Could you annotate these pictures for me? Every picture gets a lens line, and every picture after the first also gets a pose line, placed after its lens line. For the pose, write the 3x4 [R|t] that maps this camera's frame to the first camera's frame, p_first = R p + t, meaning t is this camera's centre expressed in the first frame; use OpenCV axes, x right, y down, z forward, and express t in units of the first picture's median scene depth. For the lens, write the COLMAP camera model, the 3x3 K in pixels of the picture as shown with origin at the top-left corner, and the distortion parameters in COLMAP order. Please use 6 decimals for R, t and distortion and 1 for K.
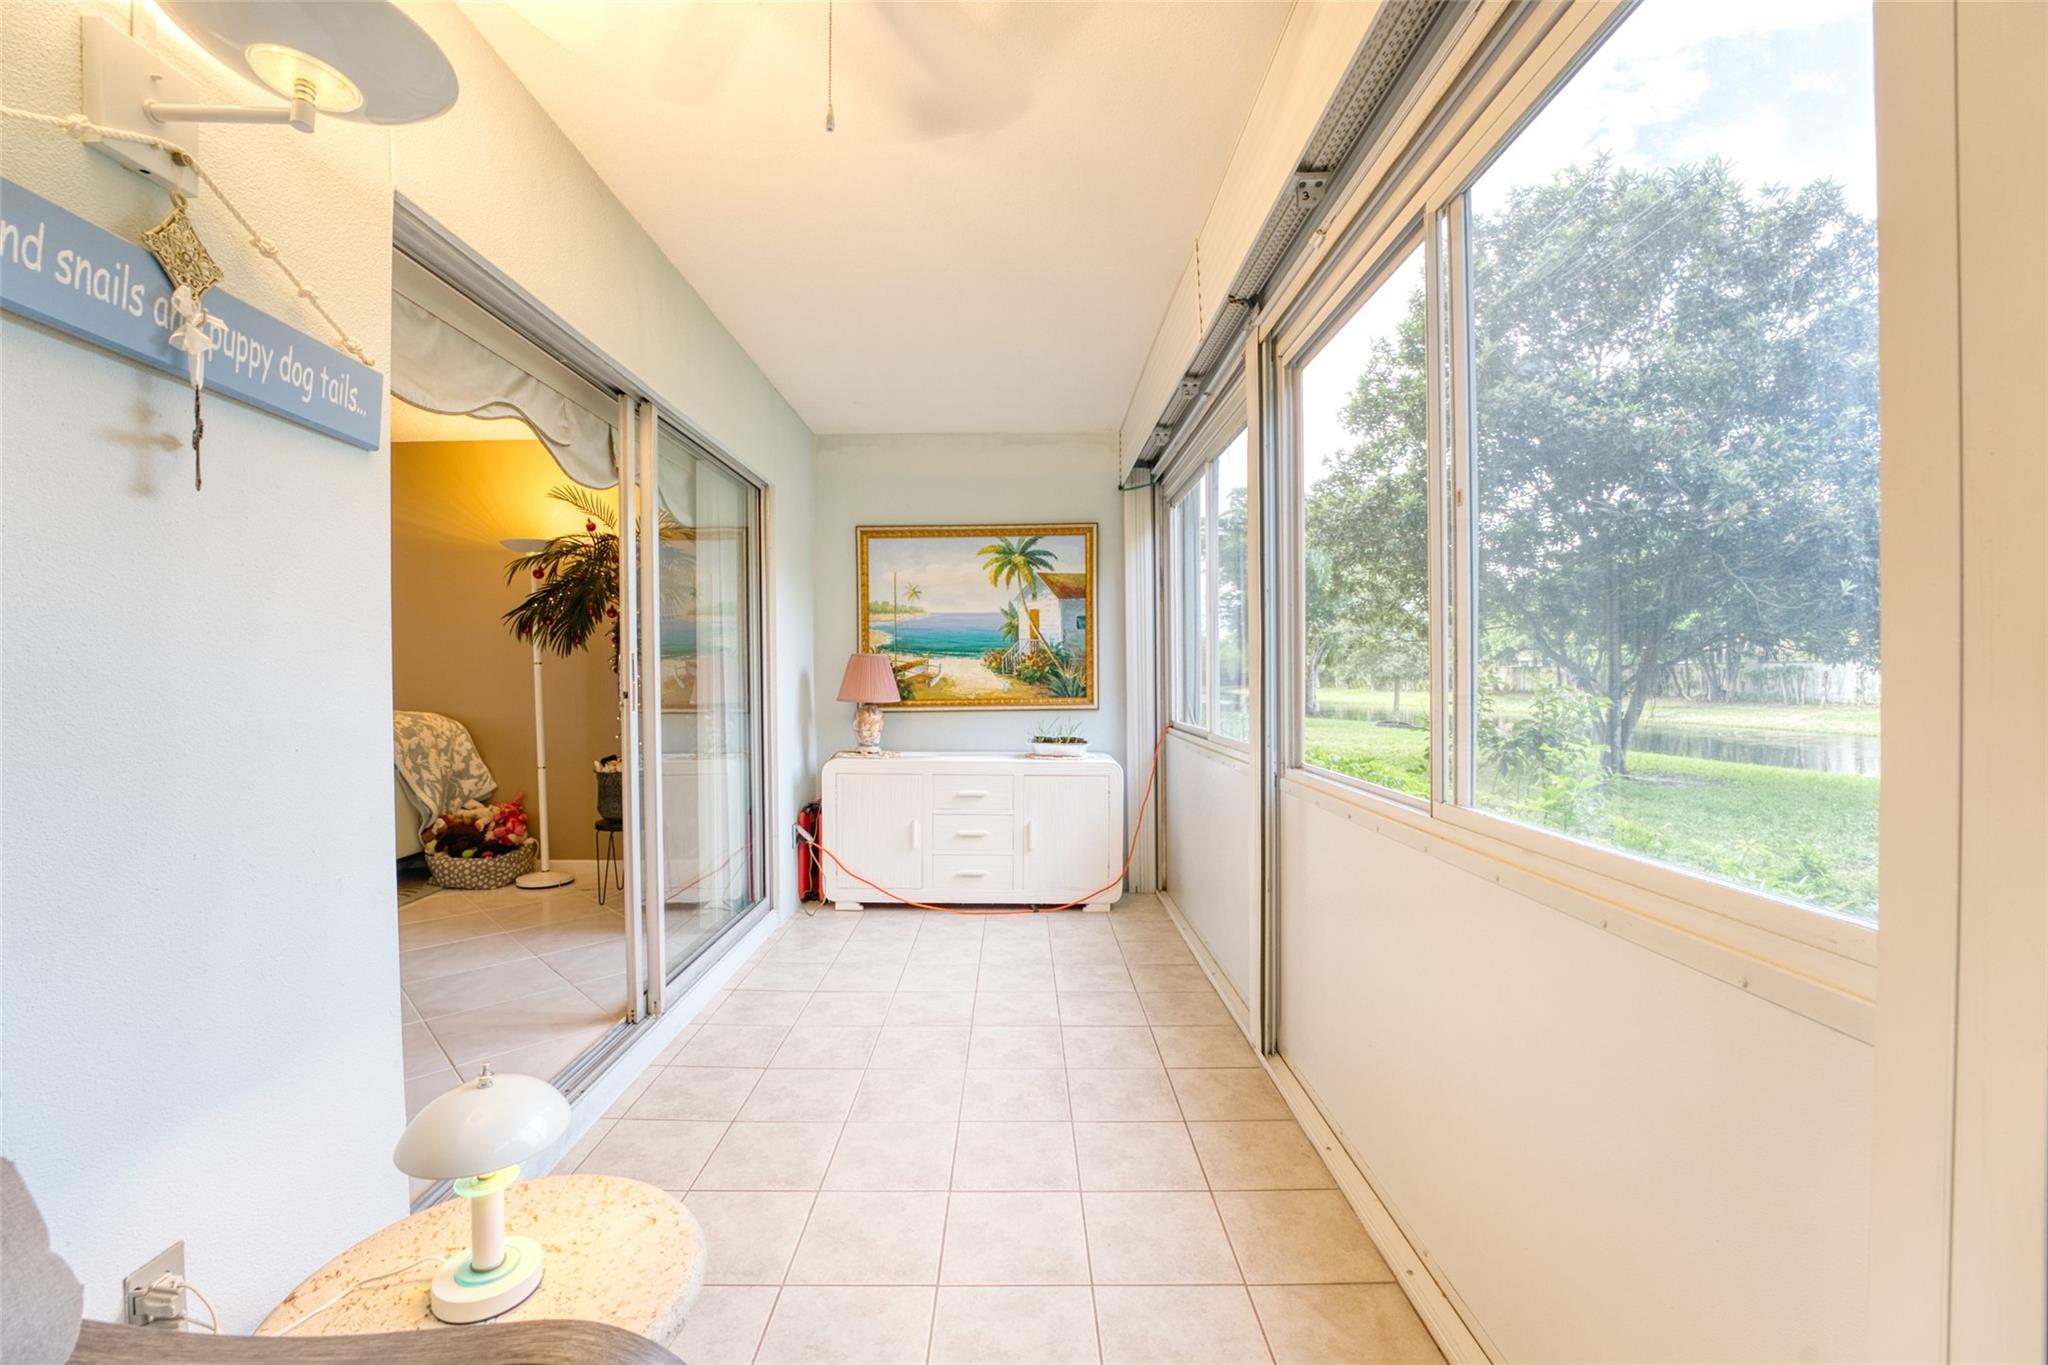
lens RADIAL K [[845.0, 0, 1024.0], [0, 845.0, 682.5], [0, 0, 1]] dist [-0.013353, 0.000523]
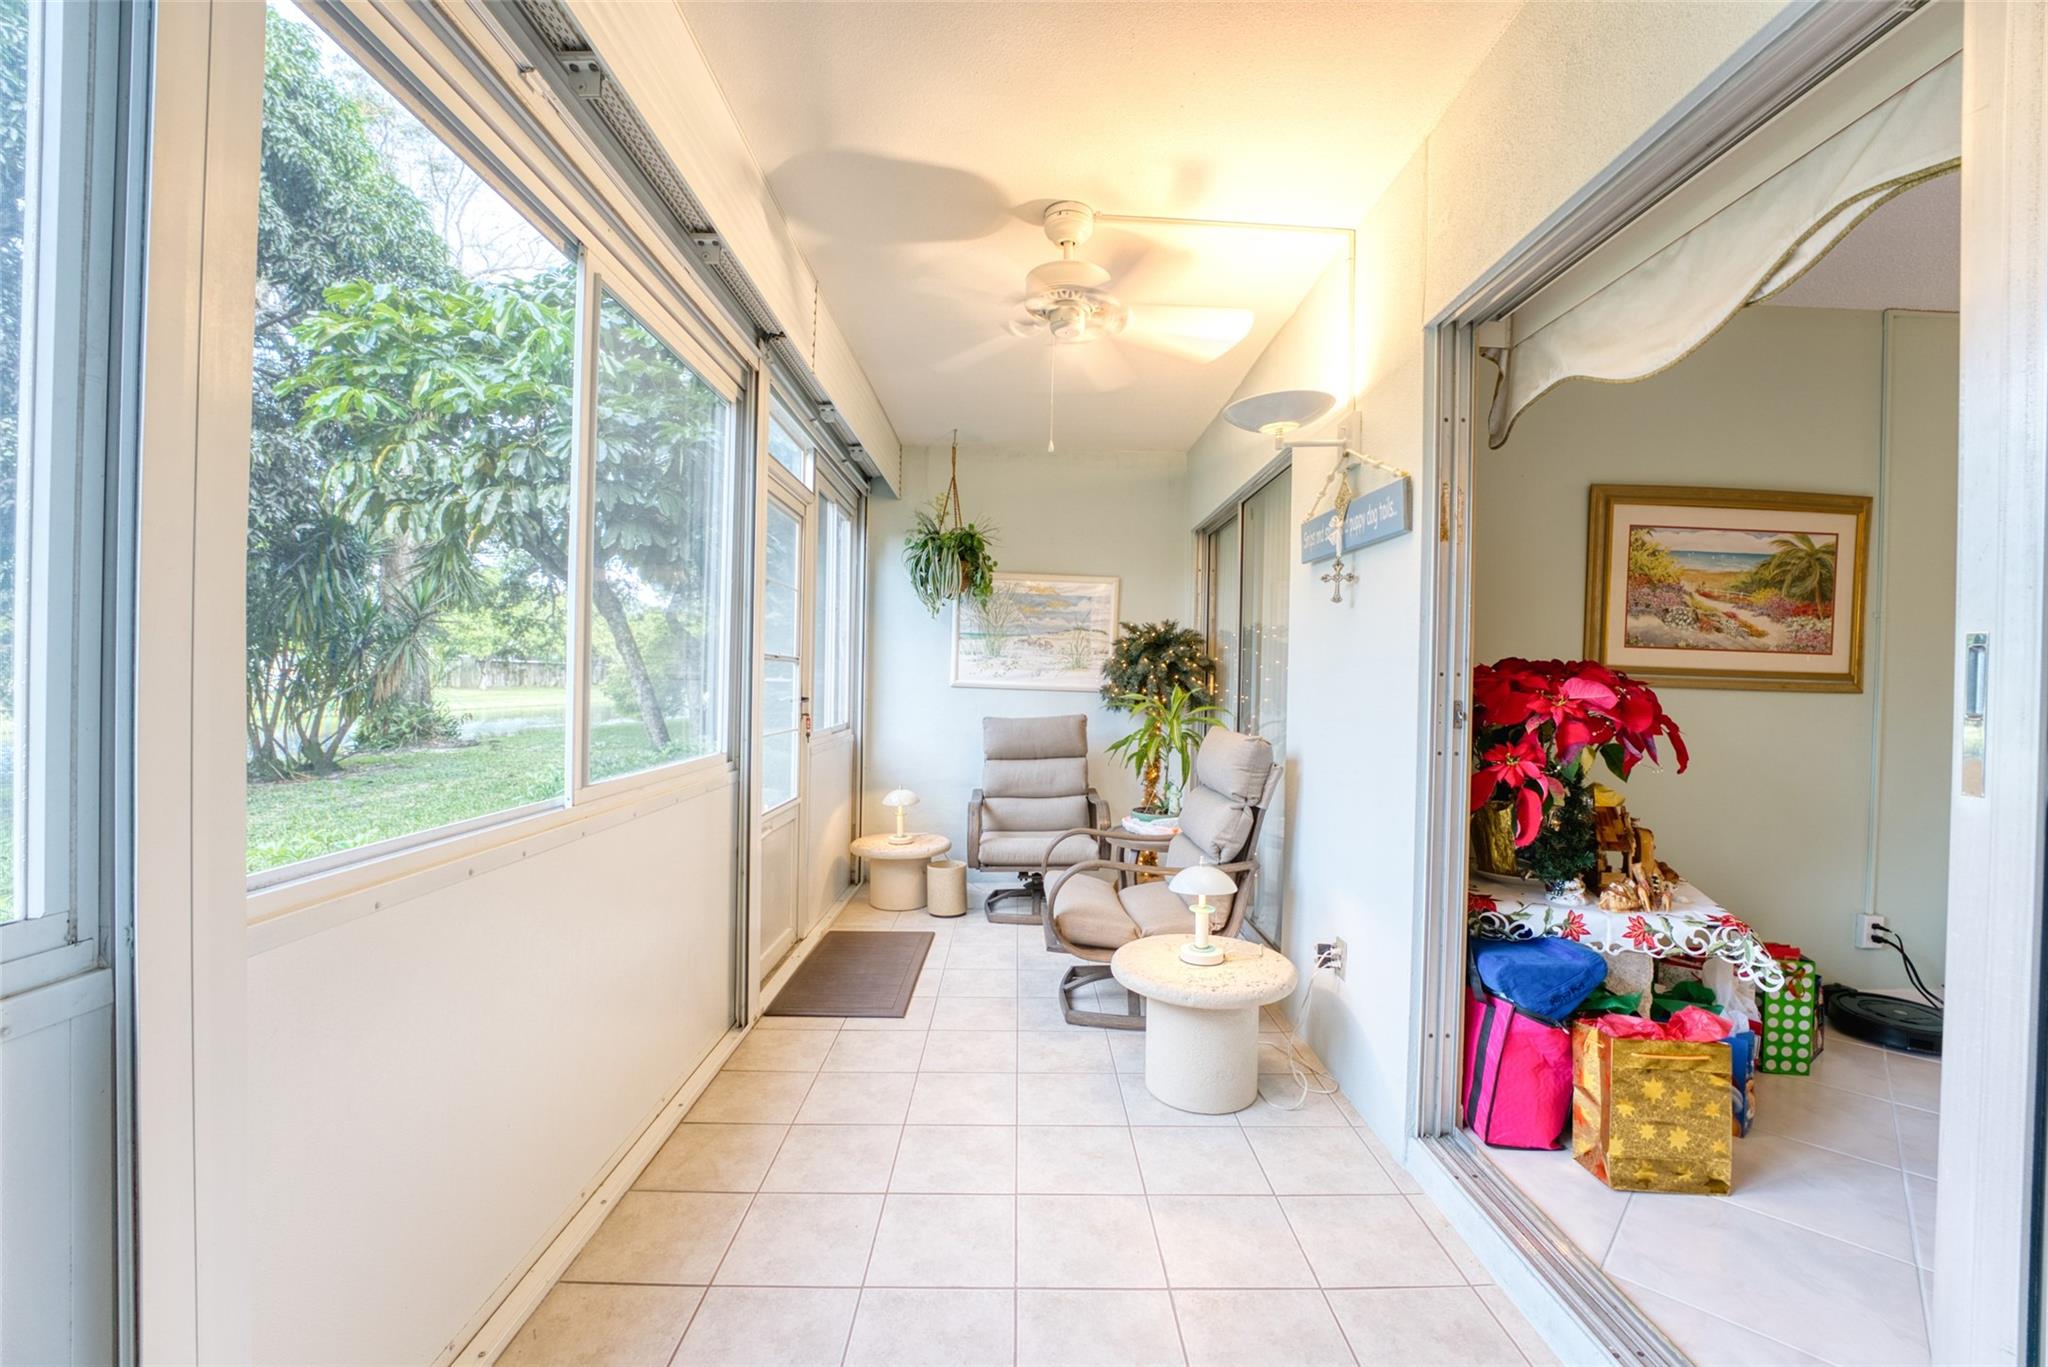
lens RADIAL K [[845.0, 0, 1024.0], [0, 845.0, 683.5], [0, 0, 1]] dist [-0.013353, 0.000523]
pose [[-0.999945, -0.010477, 0.000692, -0.100985], [-0.010467, 0.999859, 0.013118, -0.016682], [-0.000830, 0.013110, -0.999914, 2.092724]]
